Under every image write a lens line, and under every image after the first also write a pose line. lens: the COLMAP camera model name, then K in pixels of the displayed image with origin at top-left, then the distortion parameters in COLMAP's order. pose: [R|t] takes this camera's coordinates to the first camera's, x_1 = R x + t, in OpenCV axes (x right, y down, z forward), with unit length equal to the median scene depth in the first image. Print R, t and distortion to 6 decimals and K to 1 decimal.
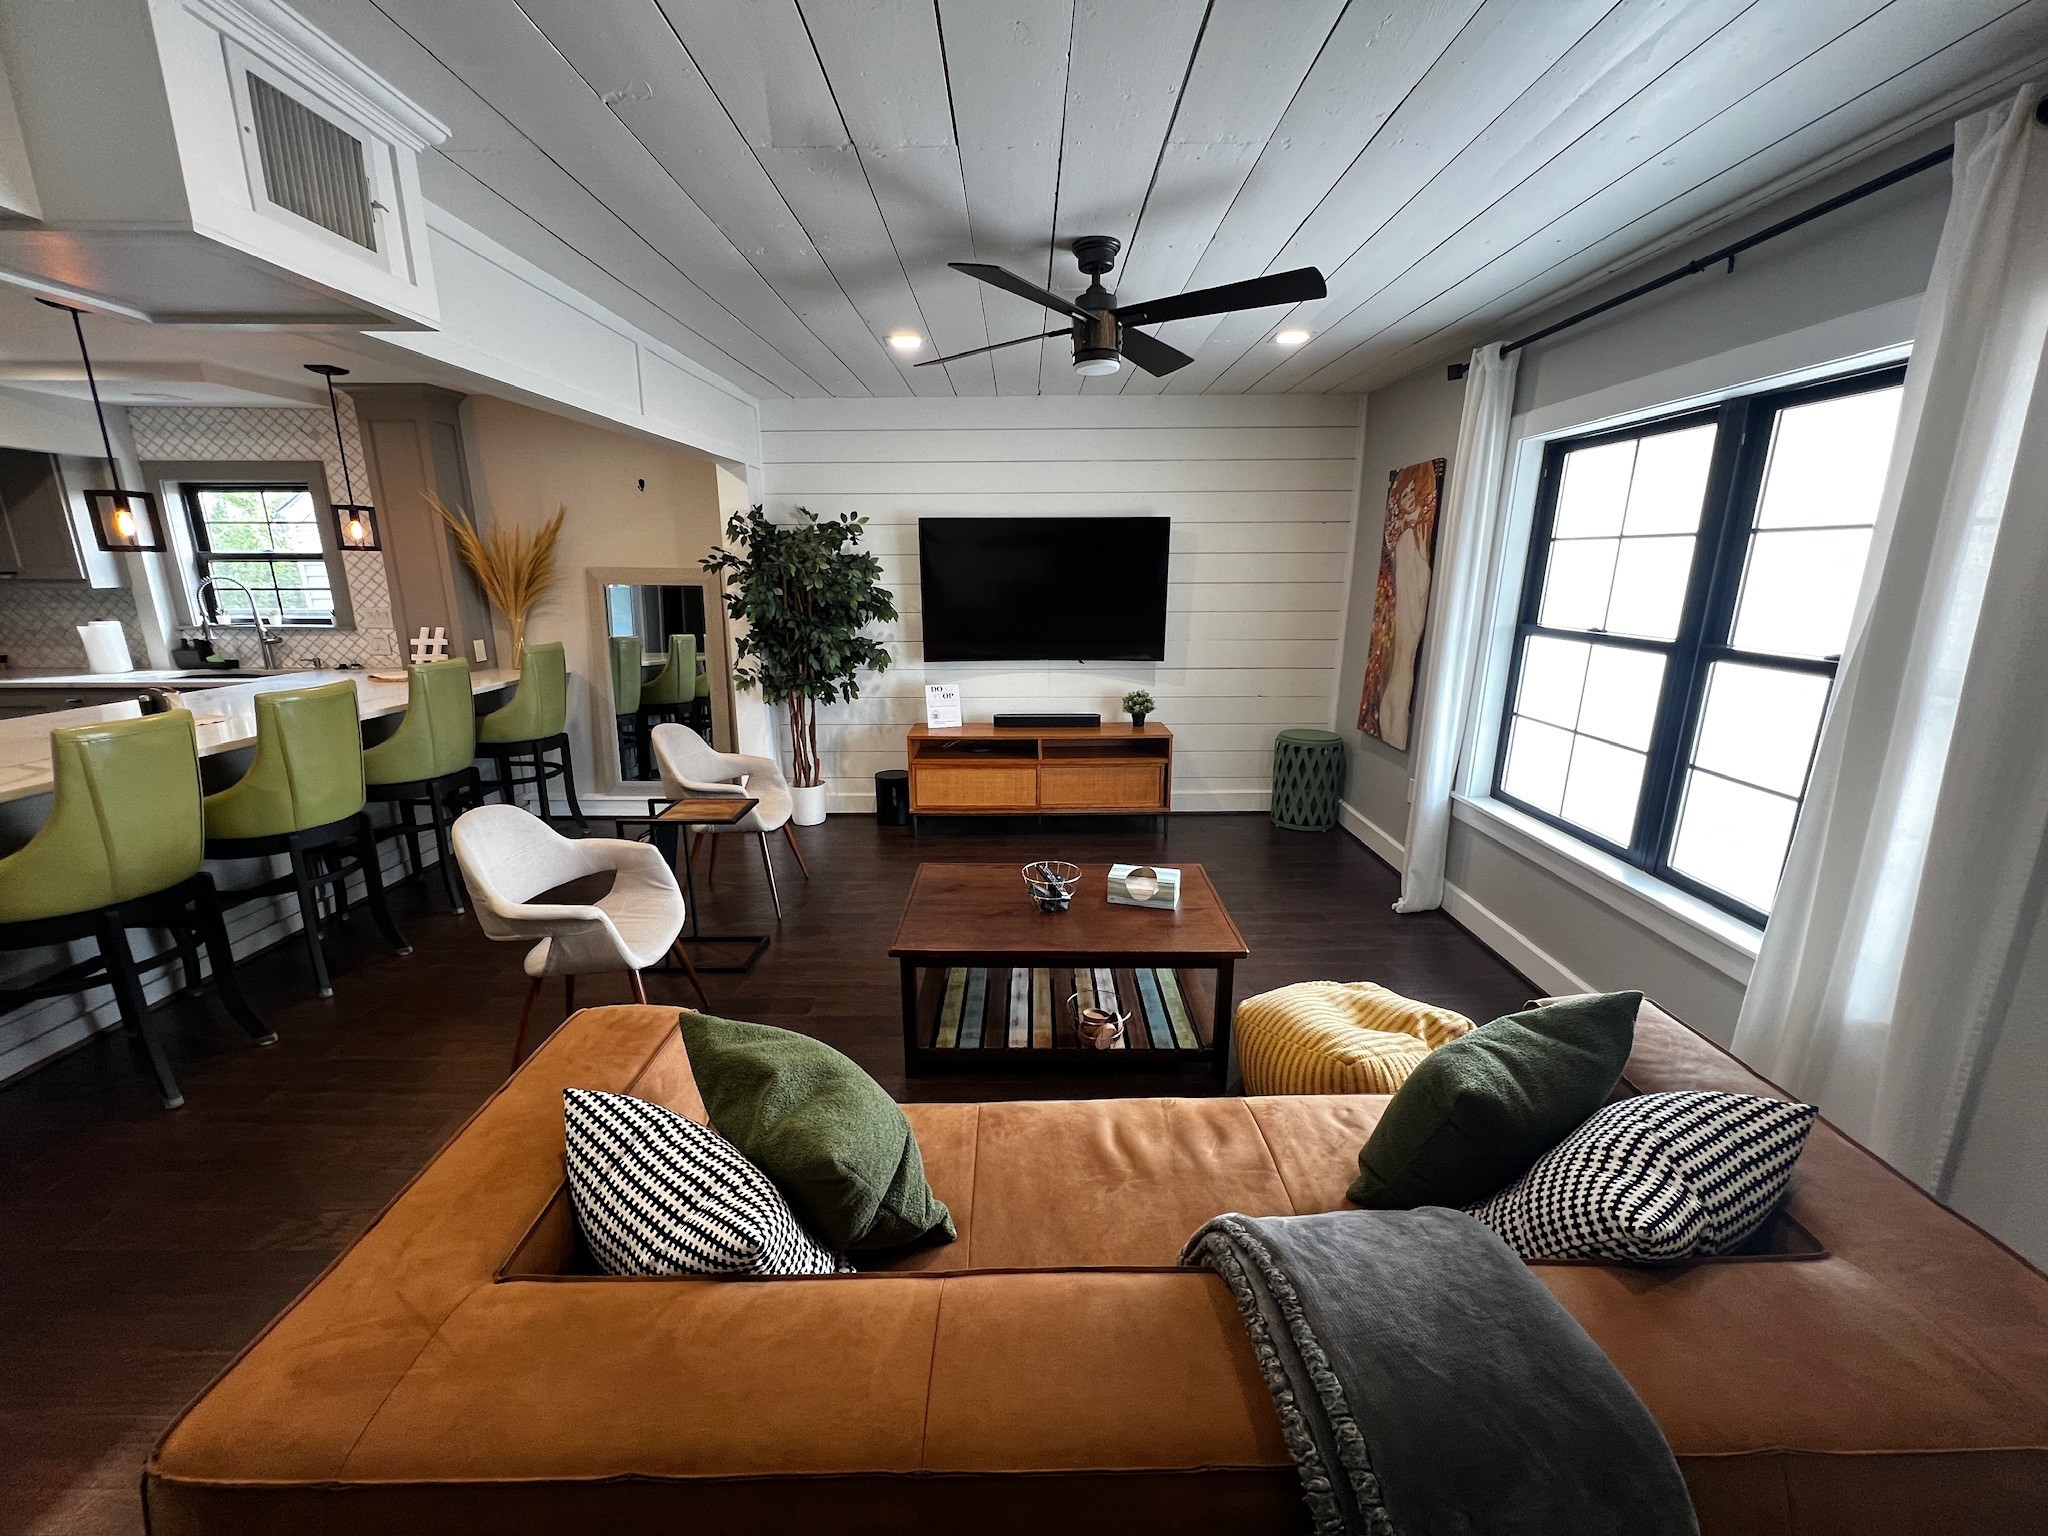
lens RADIAL K [[815.4, 0, 1024.0], [0, 815.4, 768.0], [0, 0, 1]] dist [0.000265, 0.000055]
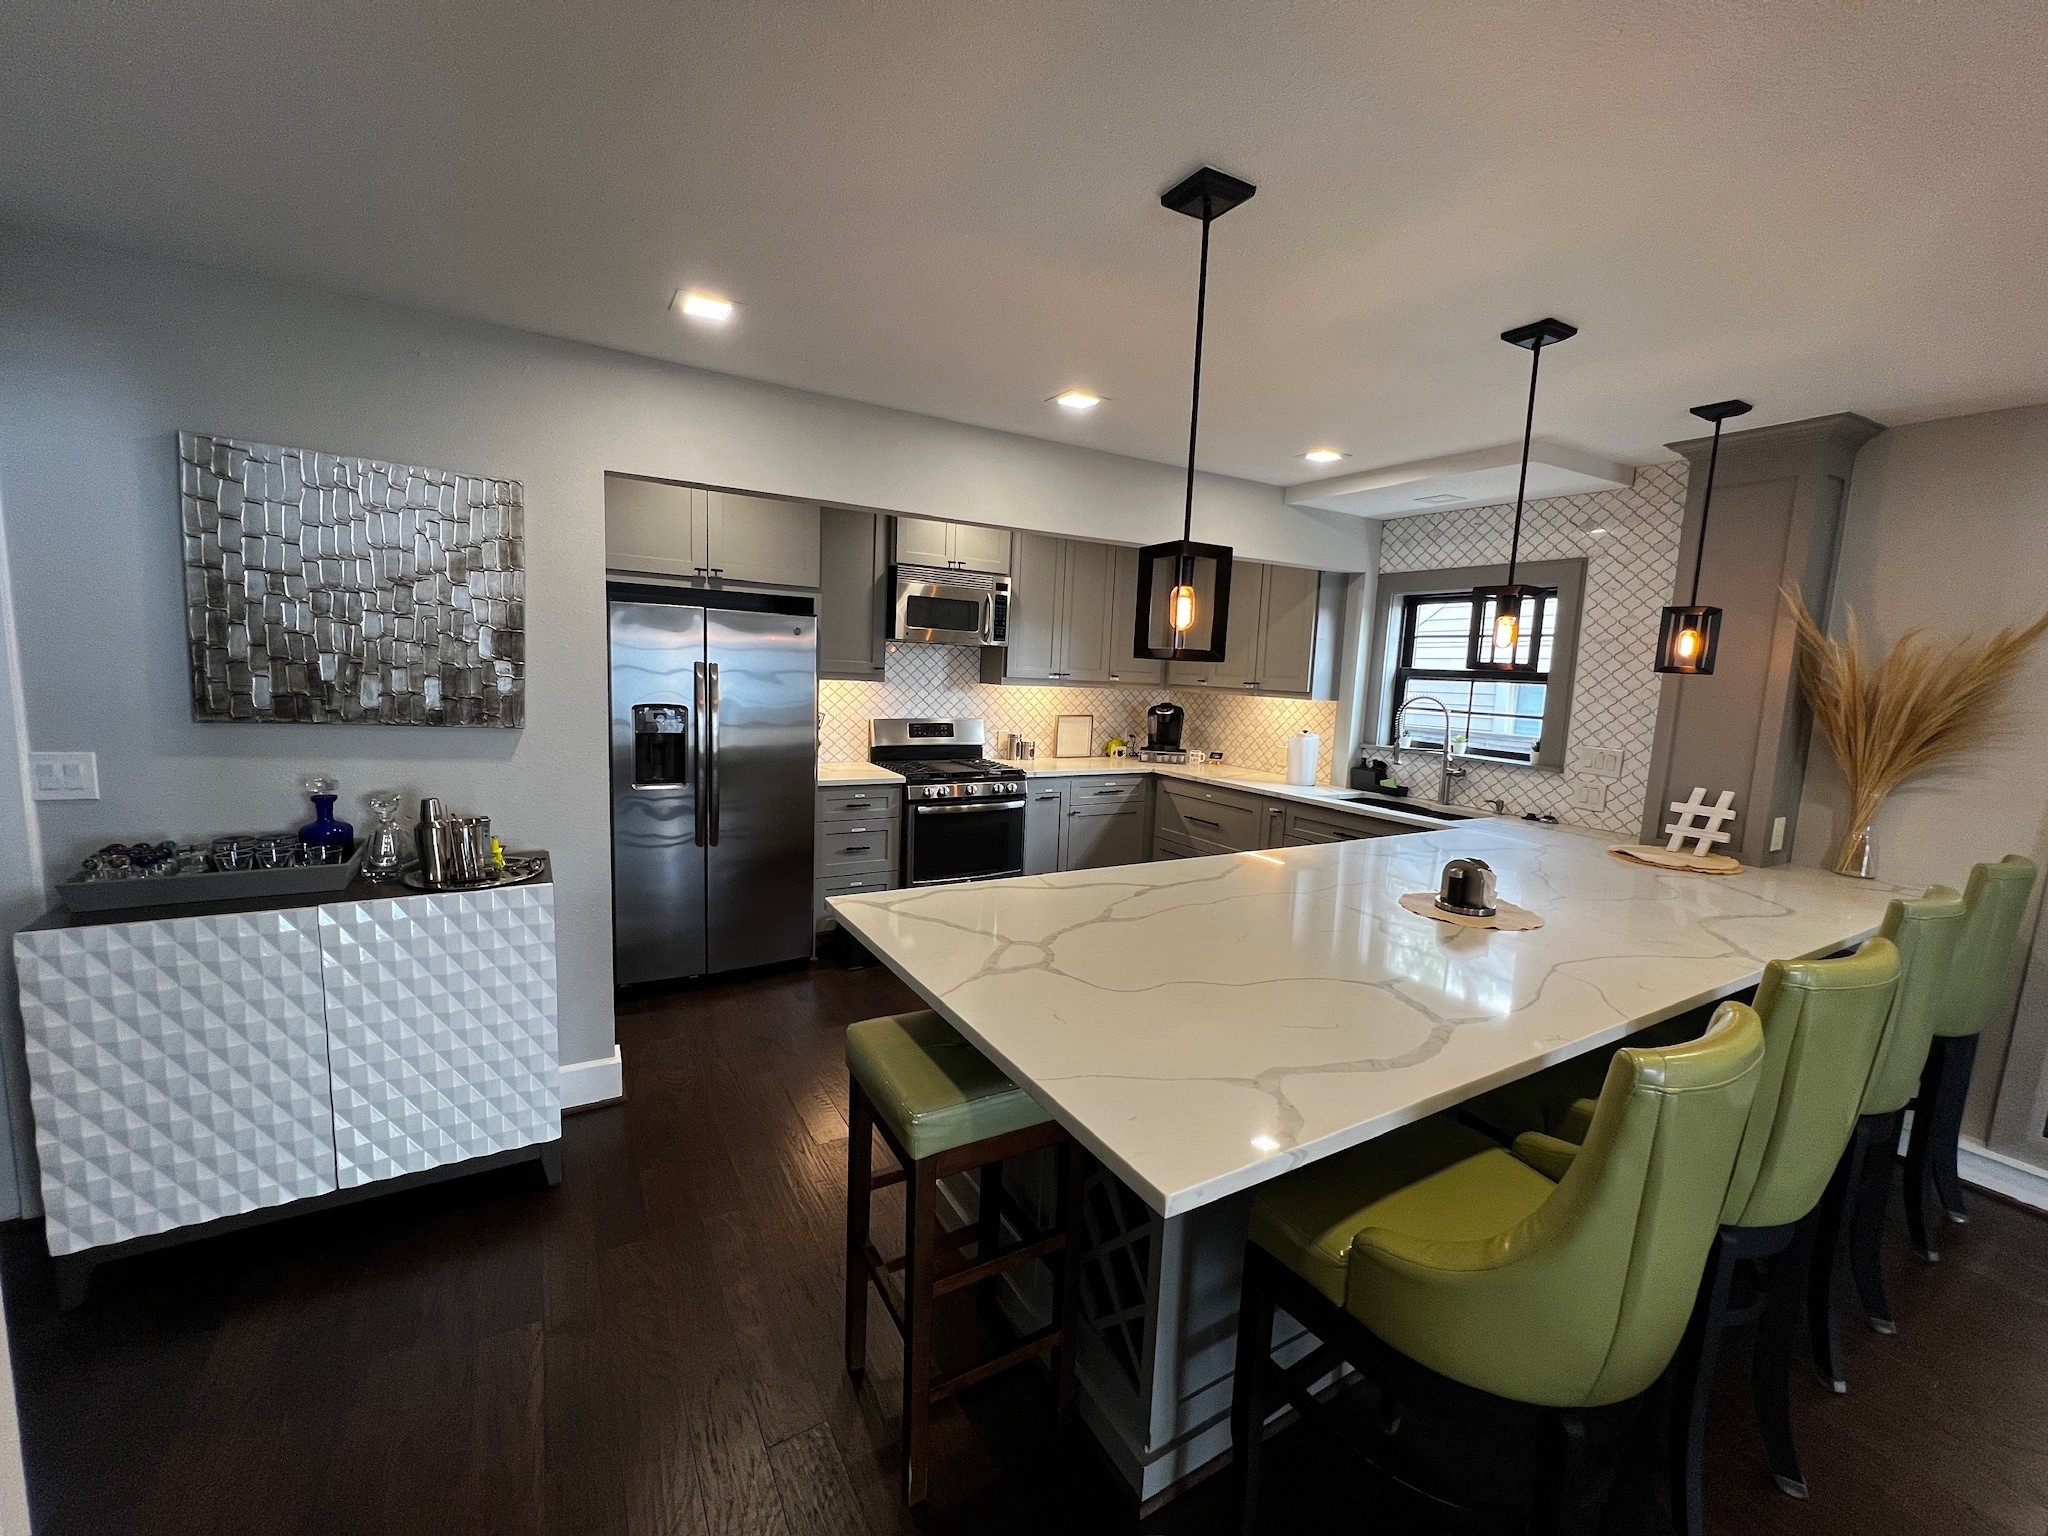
lens RADIAL K [[817.0, 0, 1024.0], [0, 817.0, 768.0], [0, 0, 1]] dist [-0.000930, -0.000545]
pose [[0.505655, 0.128663, -0.853088, -0.440489], [-0.244221, 0.969718, 0.001494, -0.054664], [0.827447, 0.207587, 0.521765, 0.197628]]
